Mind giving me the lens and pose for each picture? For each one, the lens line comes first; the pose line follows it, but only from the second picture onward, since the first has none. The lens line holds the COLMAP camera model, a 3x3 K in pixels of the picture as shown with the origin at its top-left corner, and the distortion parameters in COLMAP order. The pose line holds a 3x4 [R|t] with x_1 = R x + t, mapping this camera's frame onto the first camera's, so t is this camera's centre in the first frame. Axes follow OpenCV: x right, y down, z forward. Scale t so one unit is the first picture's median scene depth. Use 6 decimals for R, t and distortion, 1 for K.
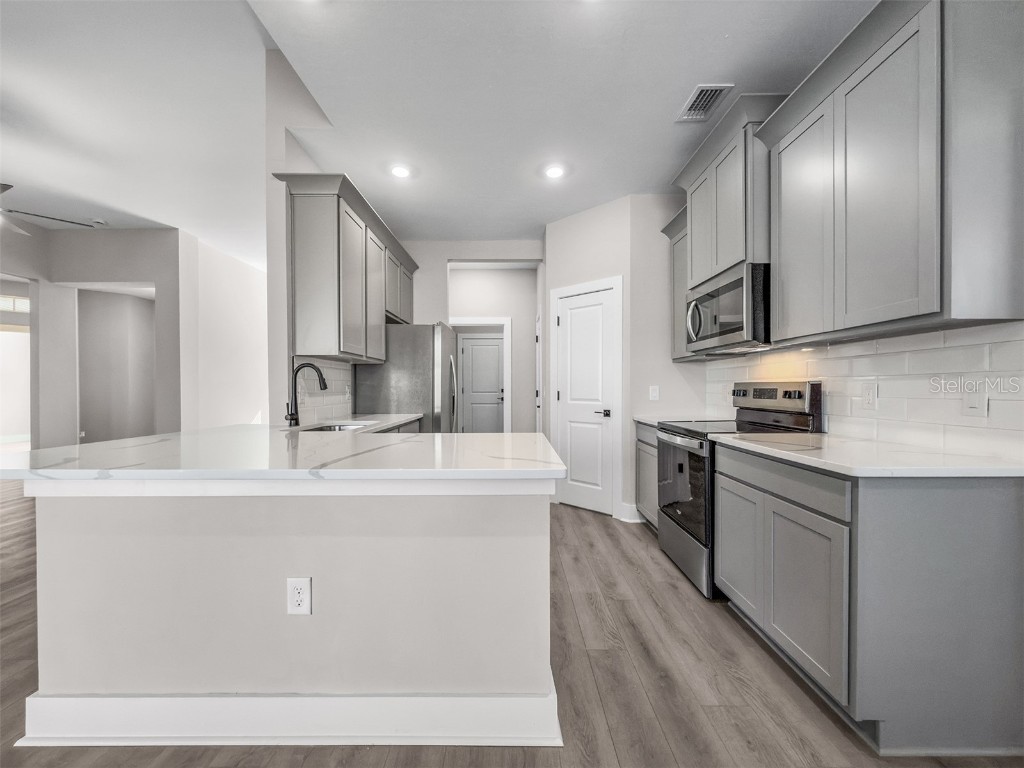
lens RADIAL K [[413.1, 0, 506.3], [0, 413.1, 390.2], [0, 0, 1]] dist [-0.002019, -0.000041]
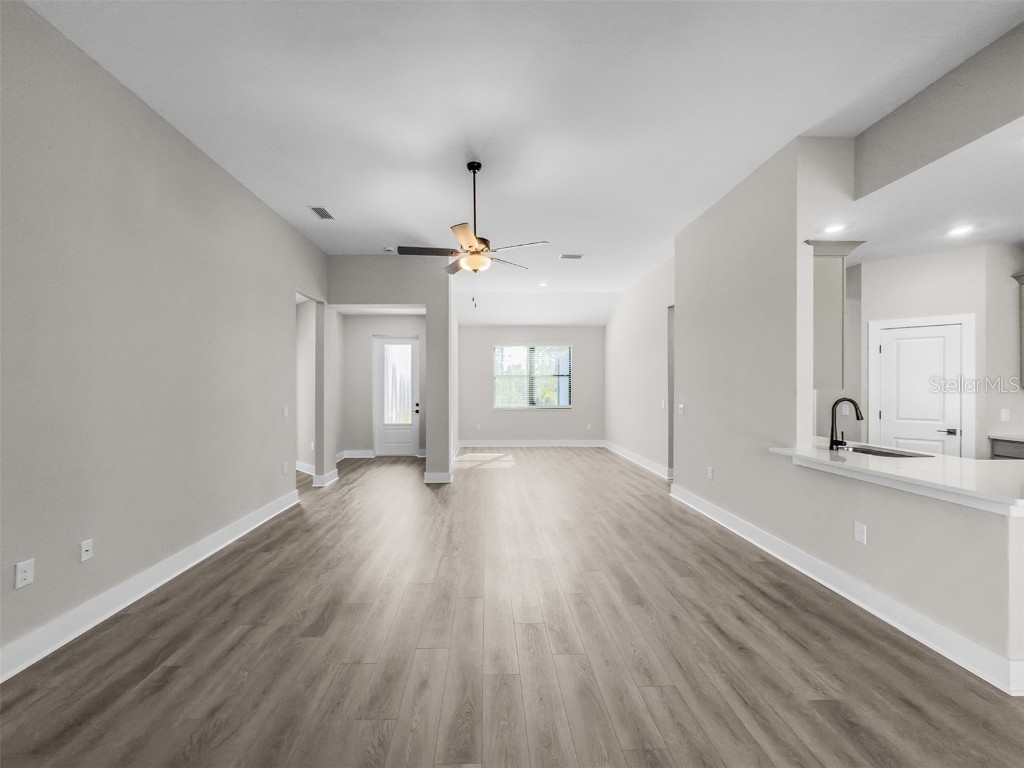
lens RADIAL K [[413.1, 0, 502.8], [0, 413.1, 390.0], [0, 0, 1]] dist [-0.002019, -0.000041]
pose [[0.999757, -0.000117, 0.022032, -1.225821], [0.000186, 0.999995, -0.003105, -0.068477], [-0.022032, 0.003109, 0.999752, -0.145343]]
